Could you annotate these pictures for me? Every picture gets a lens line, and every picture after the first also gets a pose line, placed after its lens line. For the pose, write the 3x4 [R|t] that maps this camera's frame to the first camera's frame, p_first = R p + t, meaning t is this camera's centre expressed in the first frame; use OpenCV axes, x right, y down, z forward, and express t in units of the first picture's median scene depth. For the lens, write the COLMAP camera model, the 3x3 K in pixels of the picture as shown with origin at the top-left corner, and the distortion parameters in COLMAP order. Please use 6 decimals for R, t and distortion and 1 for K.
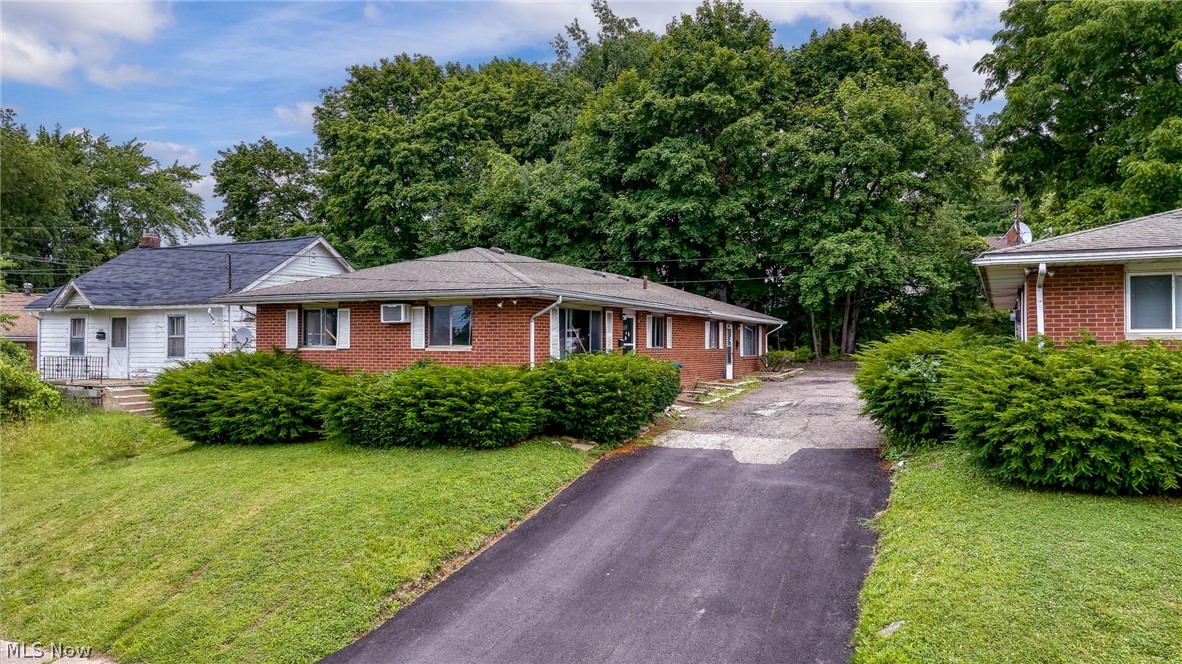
lens RADIAL K [[811.1, 0, 589.0], [0, 811.1, 336.0], [0, 0, 1]] dist [-0.005697, -0.004038]
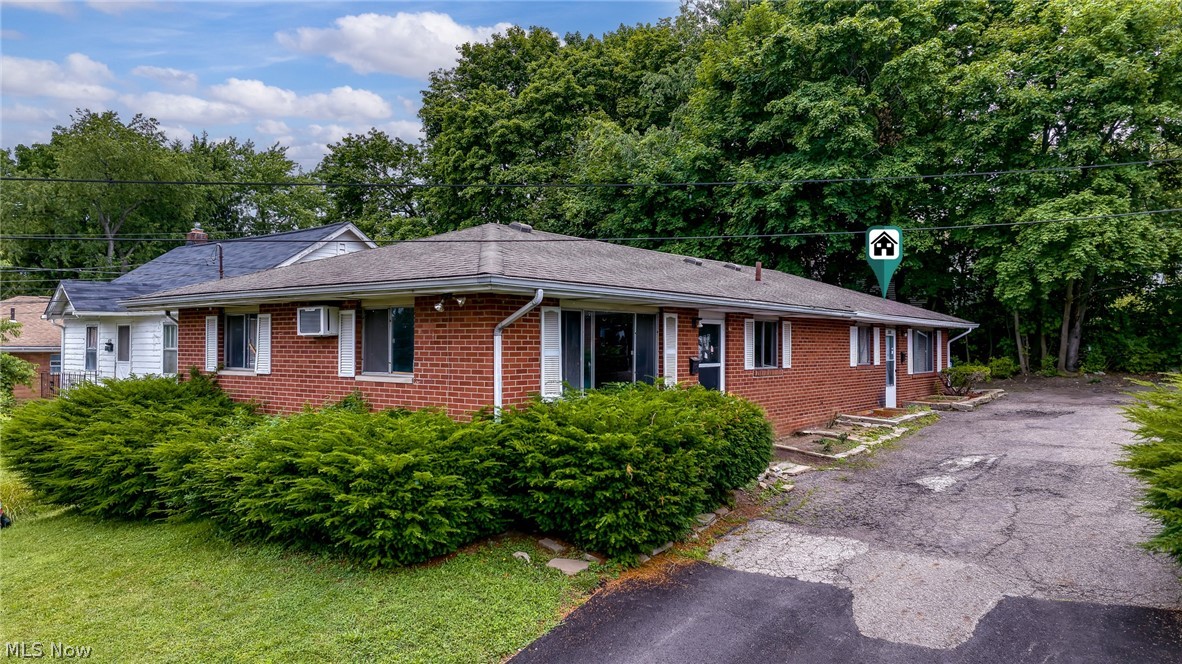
lens RADIAL K [[814.1, 0, 595.0], [0, 814.1, 330.8], [0, 0, 1]] dist [-0.001099, 0.000783]
pose [[0.979048, -0.004767, -0.203576, 0.057712], [0.003291, 0.999966, -0.007584, -0.007864], [0.203605, 0.006755, 0.979030, 0.222004]]
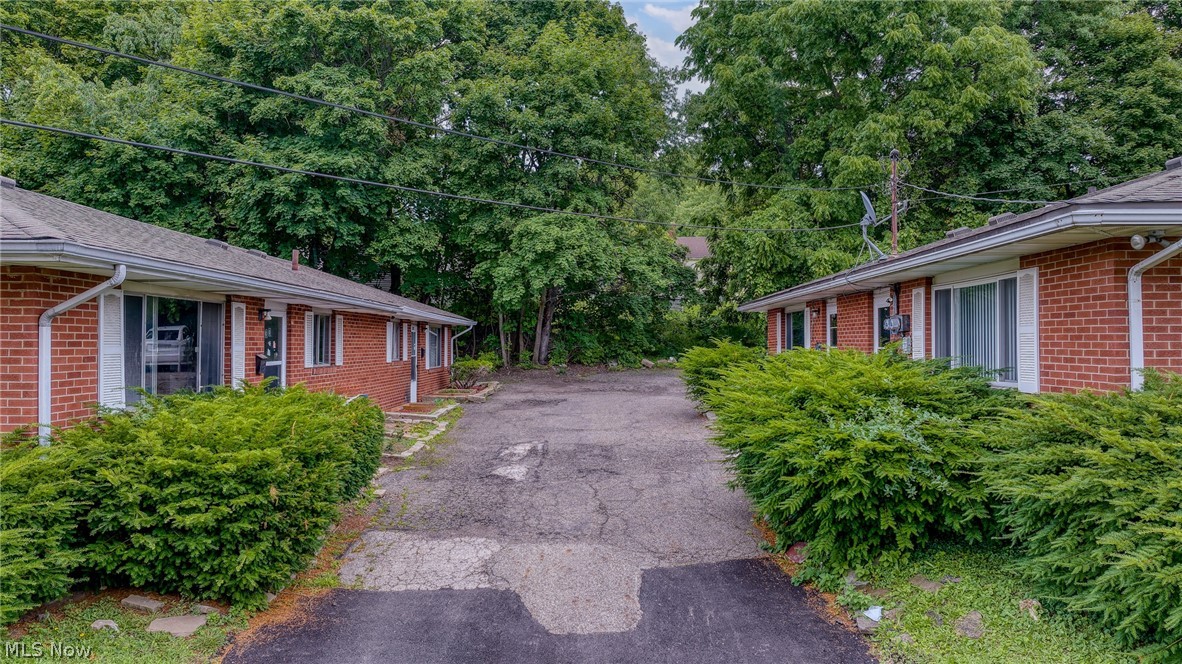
lens RADIAL K [[811.1, 0, 589.0], [0, 811.1, 336.0], [0, 0, 1]] dist [-0.005697, -0.004038]
pose [[0.900662, 0.004266, 0.434500, 0.000598], [-0.006062, 0.999978, 0.002748, -0.007351], [-0.434479, -0.005109, 0.900668, 0.251849]]
